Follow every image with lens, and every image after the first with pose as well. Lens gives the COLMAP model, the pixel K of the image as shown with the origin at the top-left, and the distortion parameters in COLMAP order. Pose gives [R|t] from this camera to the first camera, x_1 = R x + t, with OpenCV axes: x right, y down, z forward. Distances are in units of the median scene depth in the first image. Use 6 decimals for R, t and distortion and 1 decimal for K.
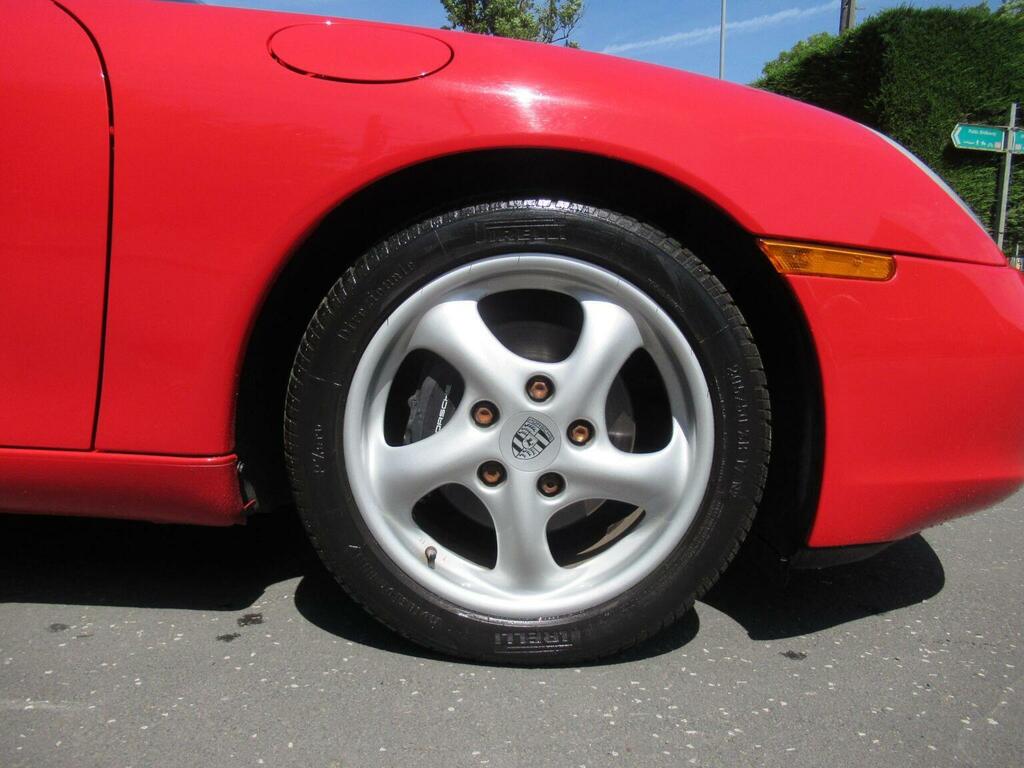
lens RADIAL K [[787.4, 0, 503.6], [0, 787.4, 383.0], [0, 0, 1]] dist [0.002855, 0.002509]
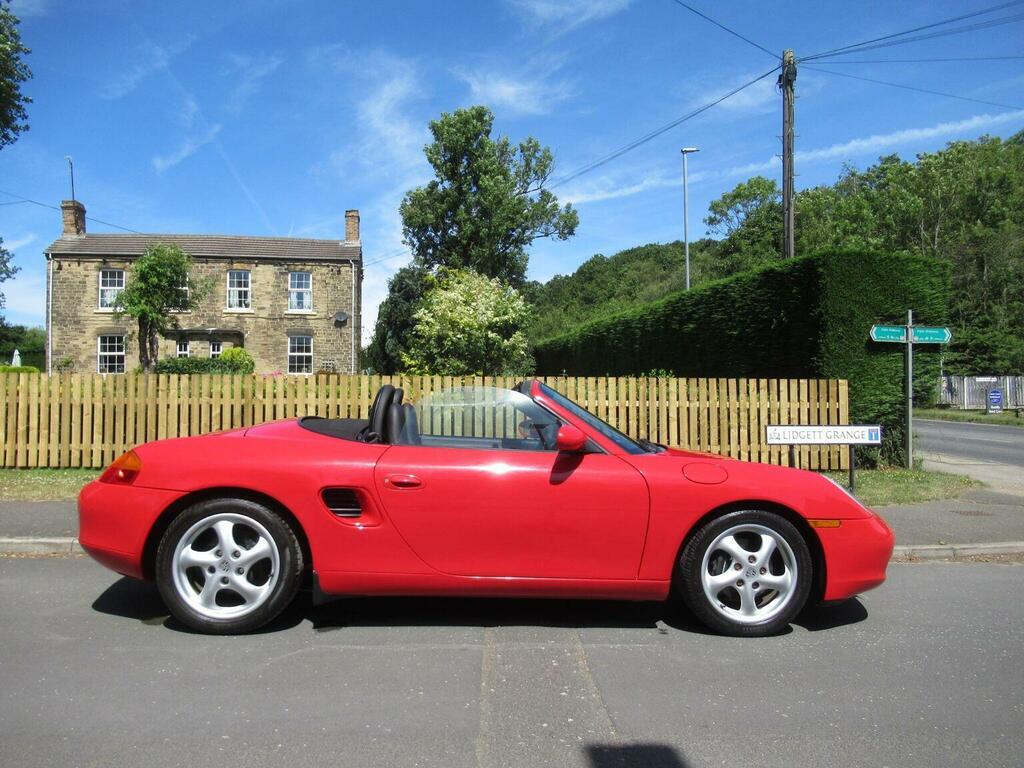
lens RADIAL K [[770.9, 0, 511.9], [0, 770.9, 387.6], [0, 0, 1]] dist [-0.013455, 0.008774]
pose [[0.998330, -0.021347, 0.053682, -1.228343], [0.028410, 0.990512, -0.134456, -0.329994], [-0.050303, 0.135756, 0.989464, -2.584595]]
